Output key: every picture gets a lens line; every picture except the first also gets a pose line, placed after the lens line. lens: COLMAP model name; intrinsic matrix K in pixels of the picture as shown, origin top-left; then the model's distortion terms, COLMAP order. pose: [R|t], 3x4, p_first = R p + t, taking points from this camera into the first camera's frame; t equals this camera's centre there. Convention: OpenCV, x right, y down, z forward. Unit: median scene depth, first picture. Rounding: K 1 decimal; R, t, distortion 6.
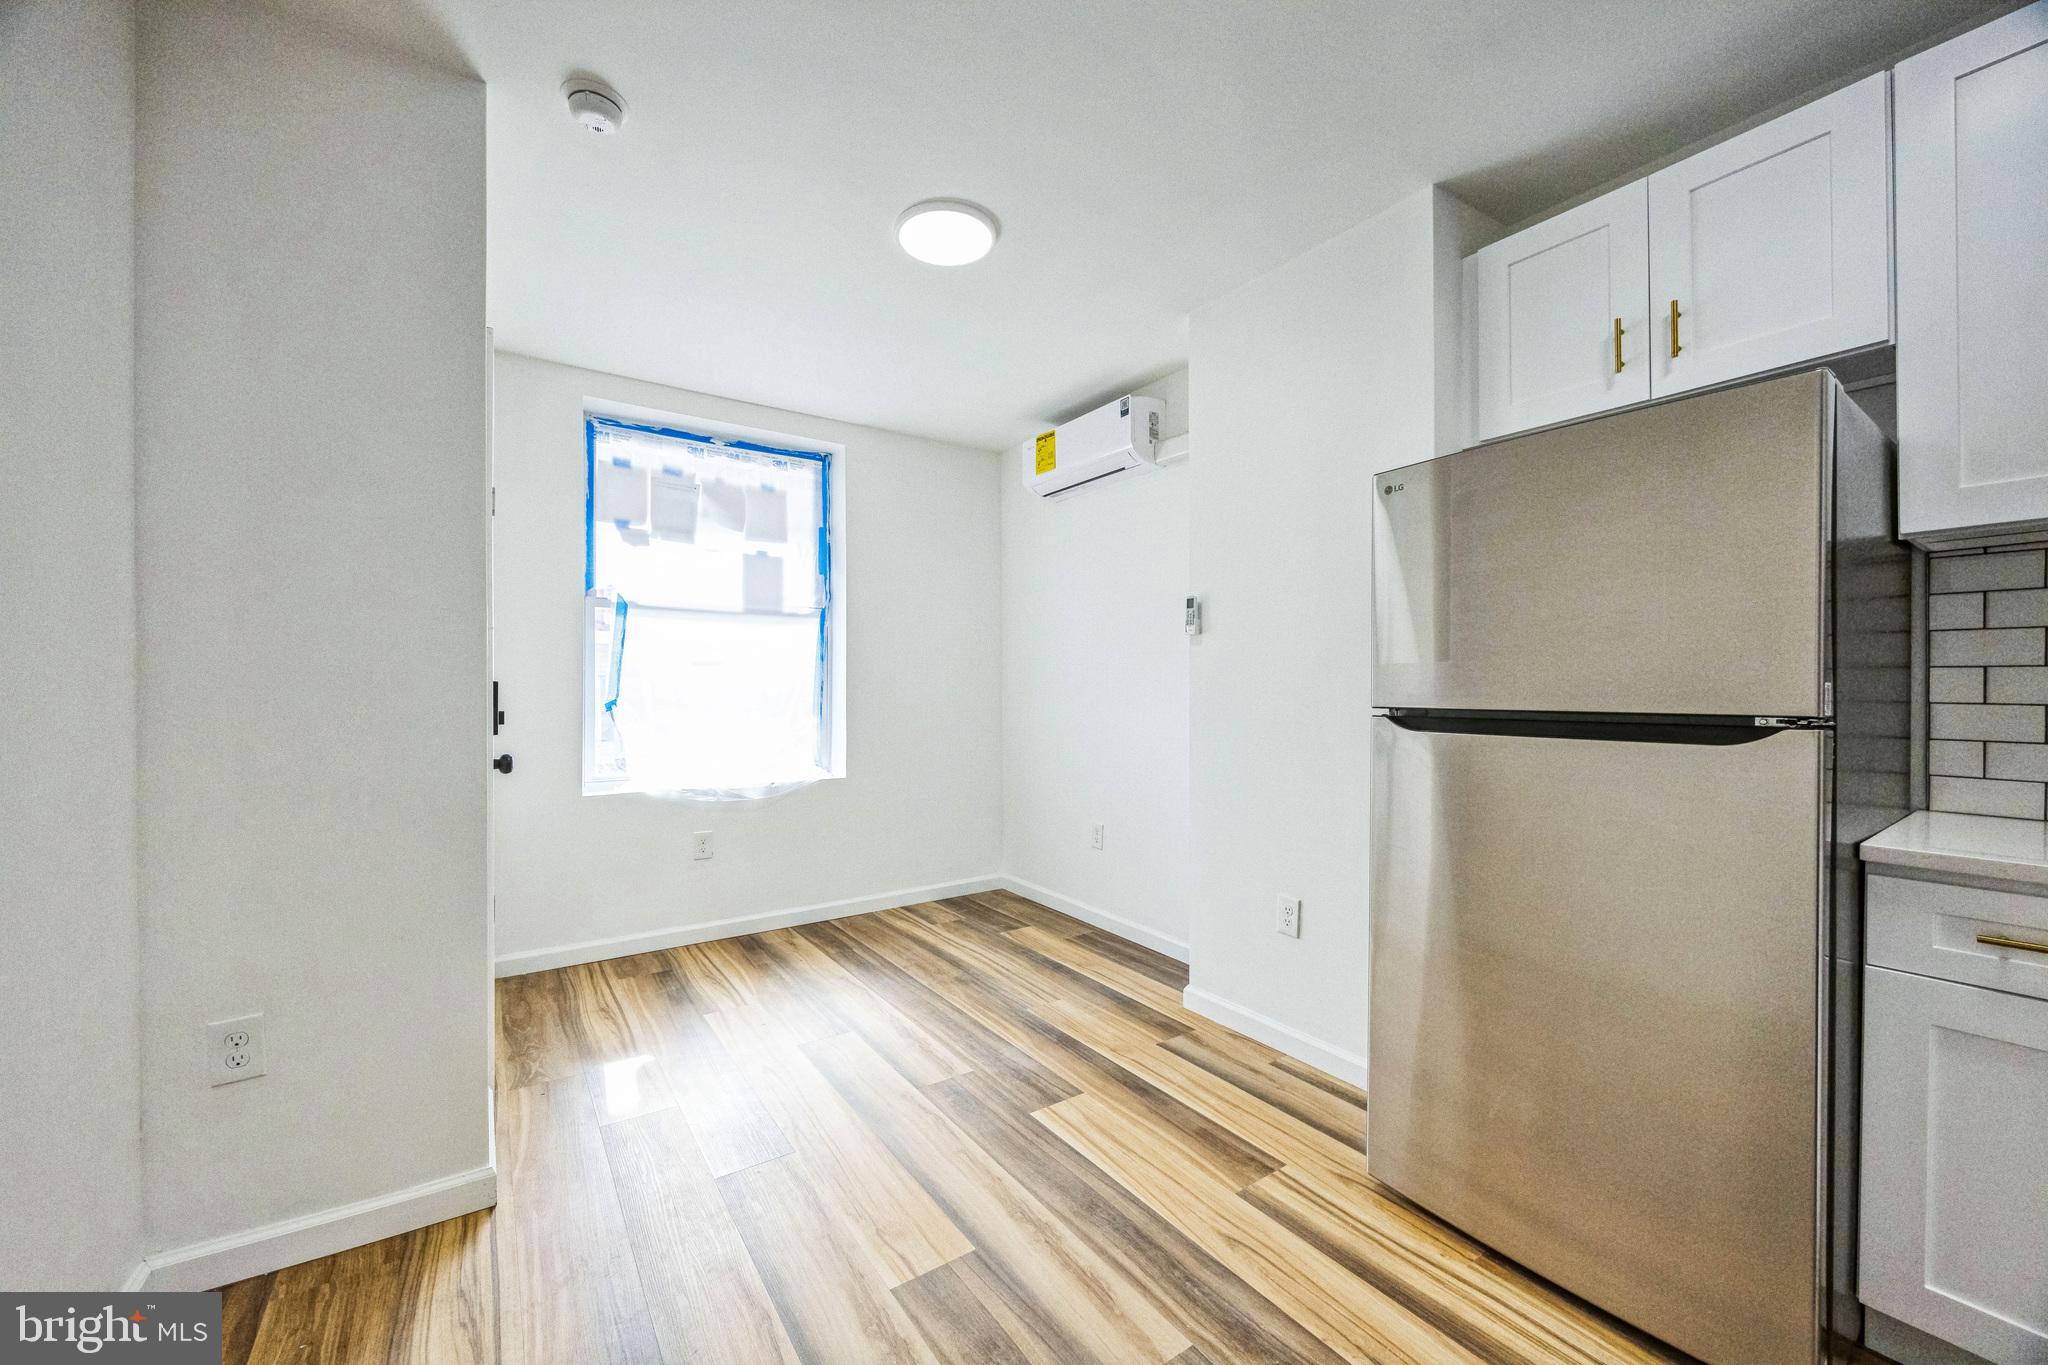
lens RADIAL K [[774.6, 0, 1037.6], [0, 774.6, 681.7], [0, 0, 1]] dist [0.001446, -0.000198]
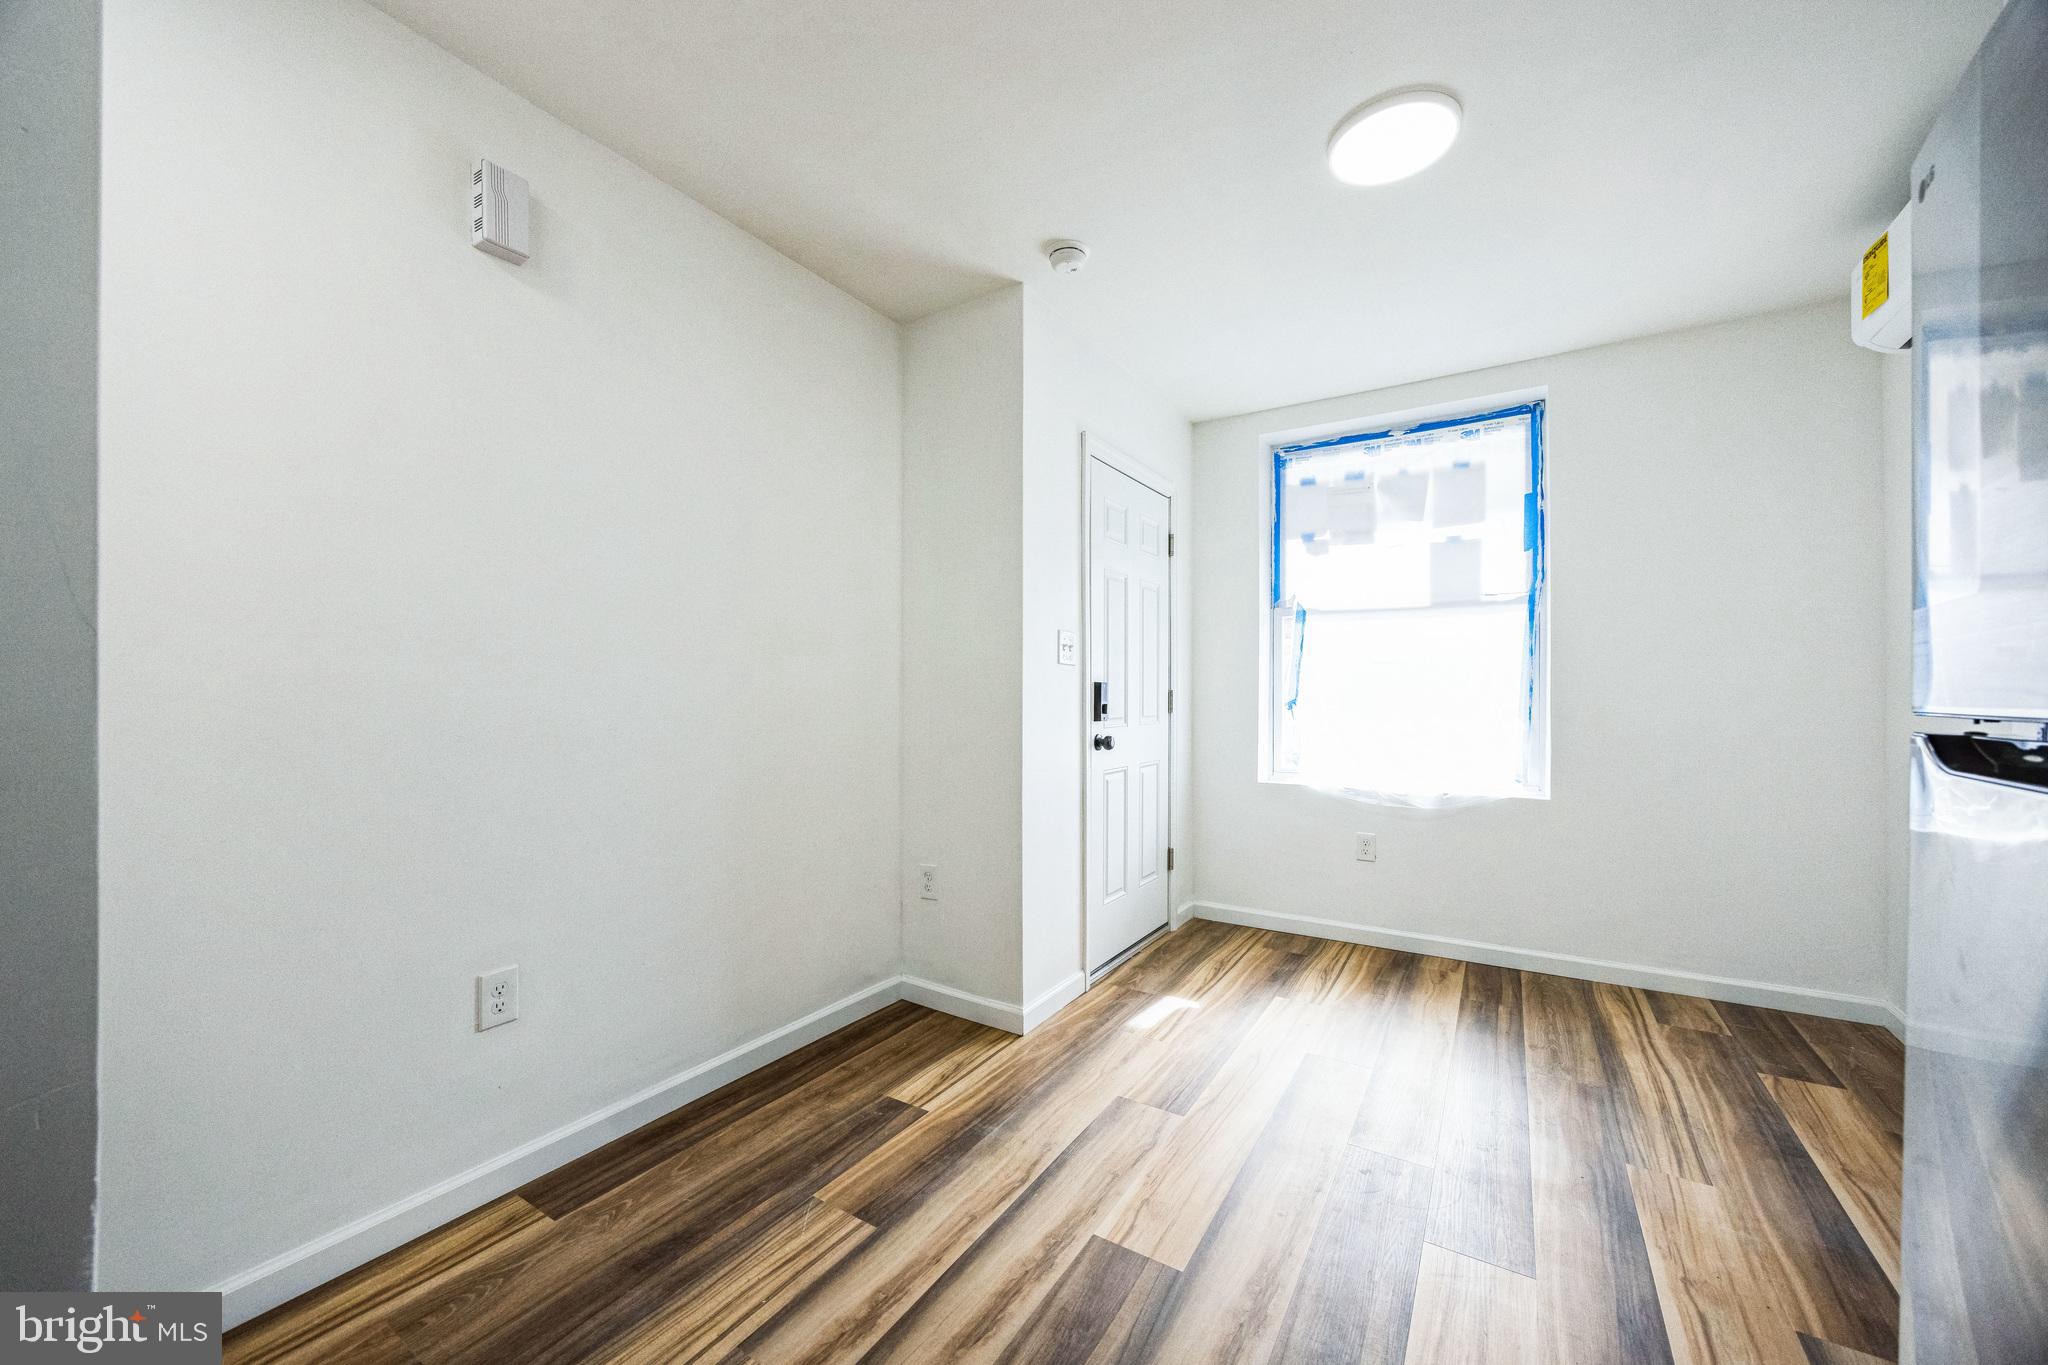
lens RADIAL K [[799.3, 0, 1016.9], [0, 799.3, 679.0], [0, 0, 1]] dist [-0.004020, 0.000114]
pose [[0.372358, -0.017055, -0.927933, 0.371327], [0.007406, 0.999854, -0.015405, 0.009150], [0.928060, -0.001136, 0.372430, 0.217879]]
